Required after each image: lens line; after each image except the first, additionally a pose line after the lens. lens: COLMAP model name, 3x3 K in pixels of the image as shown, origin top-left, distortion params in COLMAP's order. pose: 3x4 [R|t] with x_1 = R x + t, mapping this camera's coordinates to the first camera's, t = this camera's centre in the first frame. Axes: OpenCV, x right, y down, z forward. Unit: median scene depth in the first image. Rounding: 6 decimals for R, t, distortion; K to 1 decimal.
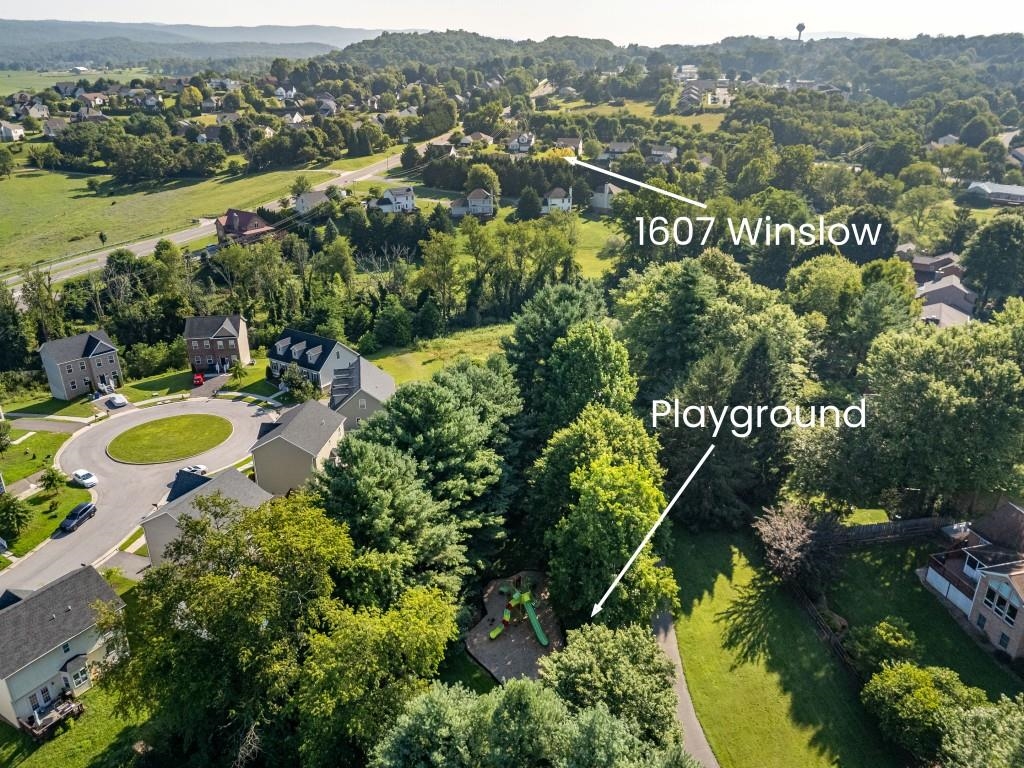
lens RADIAL K [[742.6, 0, 513.7], [0, 742.6, 387.8], [0, 0, 1]] dist [0.069313, -0.079905]
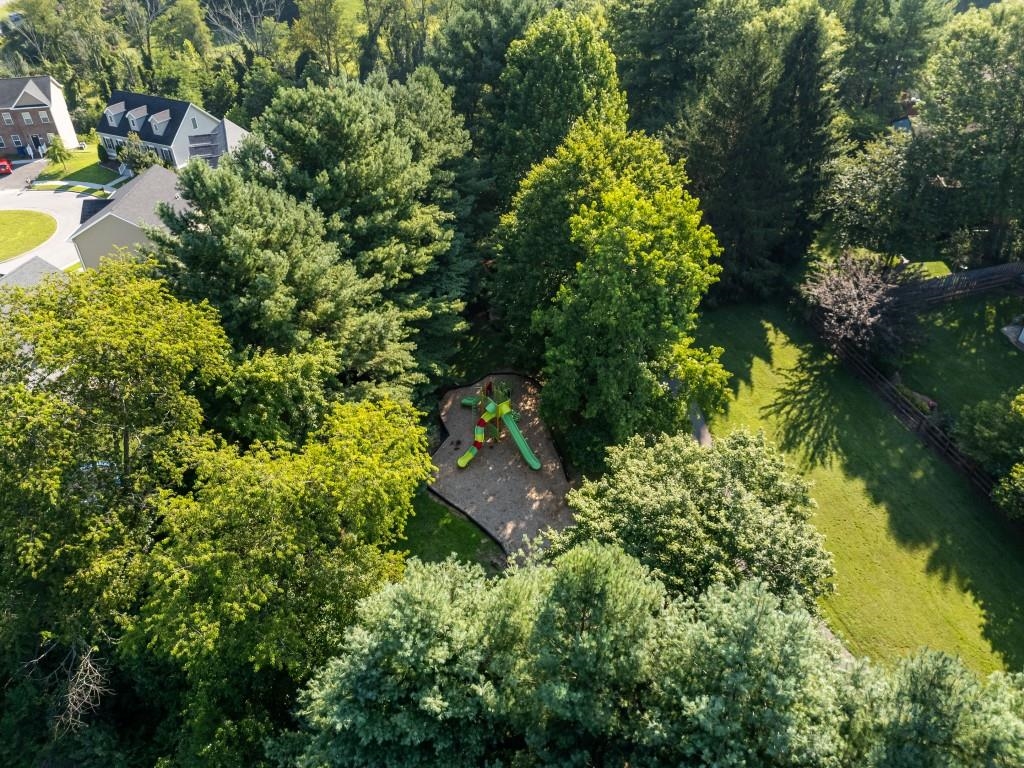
lens RADIAL K [[742.6, 0, 513.7], [0, 742.6, 387.8], [0, 0, 1]] dist [0.069313, -0.079905]
pose [[0.989984, -0.081121, 0.115544, -0.055475], [0.052115, 0.970615, 0.234925, 0.099516], [-0.131207, -0.226550, 0.965122, 0.335073]]
